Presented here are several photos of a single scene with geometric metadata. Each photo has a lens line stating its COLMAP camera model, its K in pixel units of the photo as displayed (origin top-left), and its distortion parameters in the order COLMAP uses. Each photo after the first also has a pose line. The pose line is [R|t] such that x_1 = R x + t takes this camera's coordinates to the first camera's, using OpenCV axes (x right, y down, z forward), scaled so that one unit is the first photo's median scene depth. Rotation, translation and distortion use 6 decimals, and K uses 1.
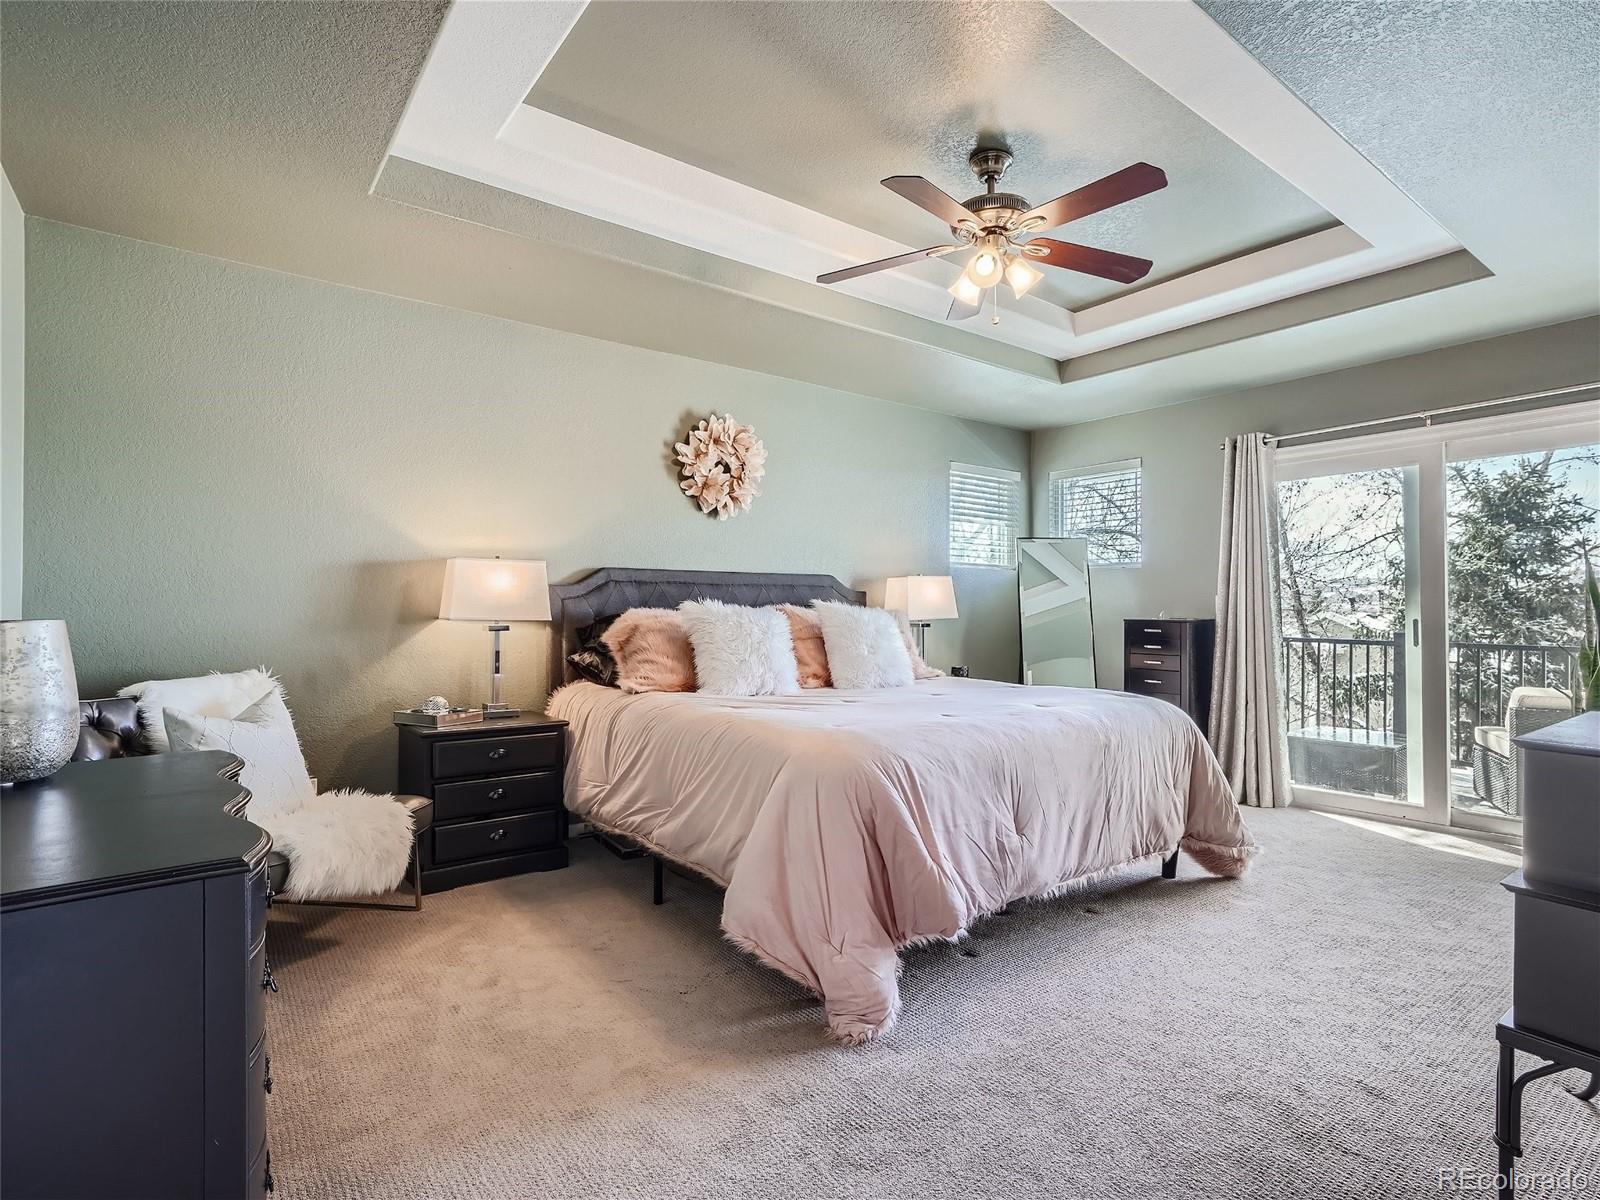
lens RADIAL K [[822.5, 0, 783.0], [0, 822.5, 607.0], [0, 0, 1]] dist [-0.010463, 0.001974]
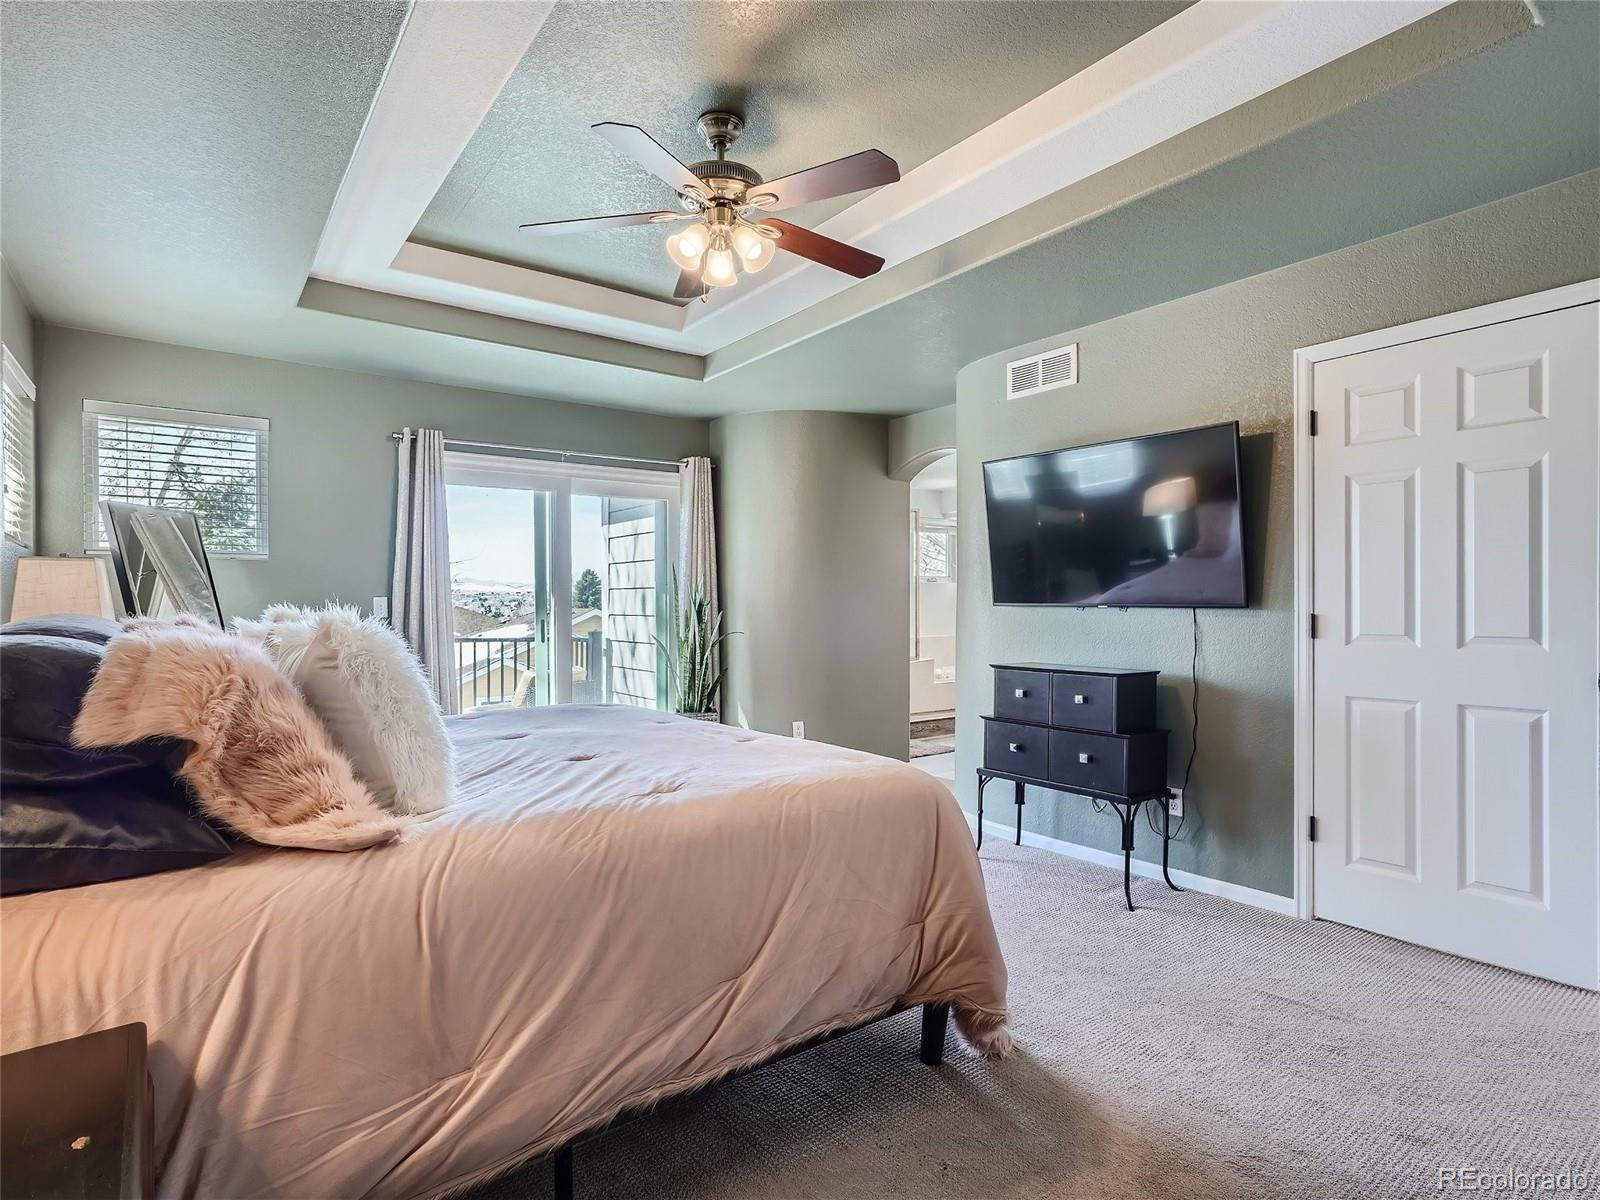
lens RADIAL K [[822.5, 0, 797.4], [0, 822.5, 606.9], [0, 0, 1]] dist [-0.010463, 0.001974]
pose [[0.013721, -0.002297, 0.999903, -0.428852], [0.000037, 0.999997, 0.002296, -0.004222], [-0.999906, 0.000005, 0.013721, 0.589993]]
